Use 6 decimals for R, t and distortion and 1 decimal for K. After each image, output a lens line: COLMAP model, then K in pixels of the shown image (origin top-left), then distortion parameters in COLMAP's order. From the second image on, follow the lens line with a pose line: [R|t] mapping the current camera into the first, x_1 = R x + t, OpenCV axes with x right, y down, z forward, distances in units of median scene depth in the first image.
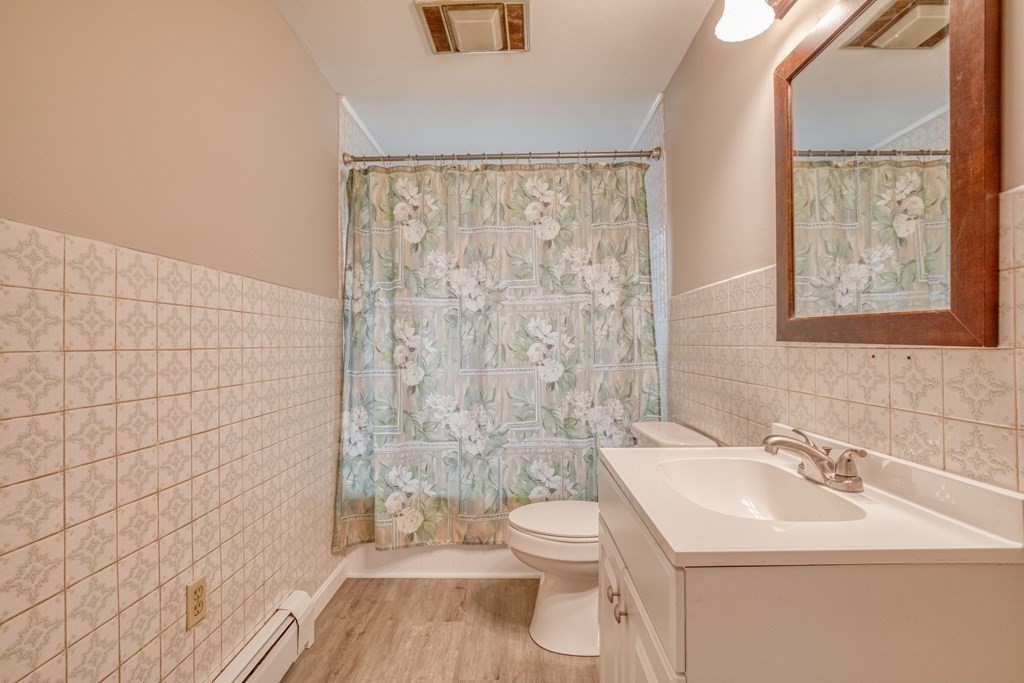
lens RADIAL K [[460.8, 0, 517.0], [0, 460.8, 339.2], [0, 0, 1]] dist [-0.023050, 0.005218]
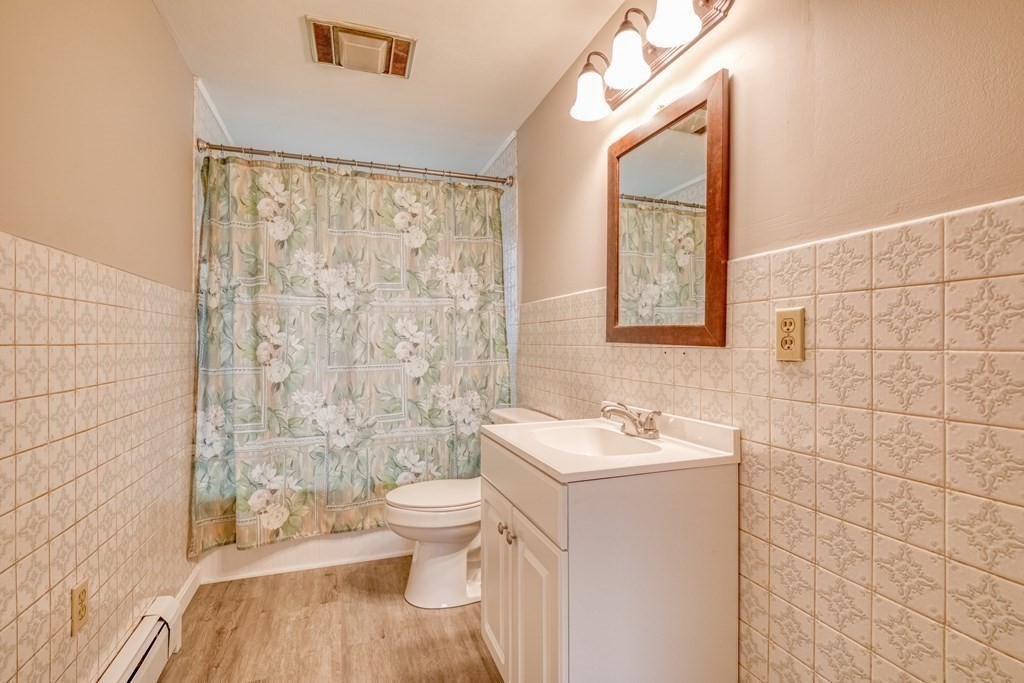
lens RADIAL K [[460.8, 0, 507.7], [0, 460.8, 341.7], [0, 0, 1]] dist [-0.023050, 0.005218]
pose [[0.940486, 0.010150, 0.339681, -0.101977], [-0.012994, 0.999897, 0.006098, -0.001138], [-0.339584, -0.010149, 0.940521, -0.116311]]
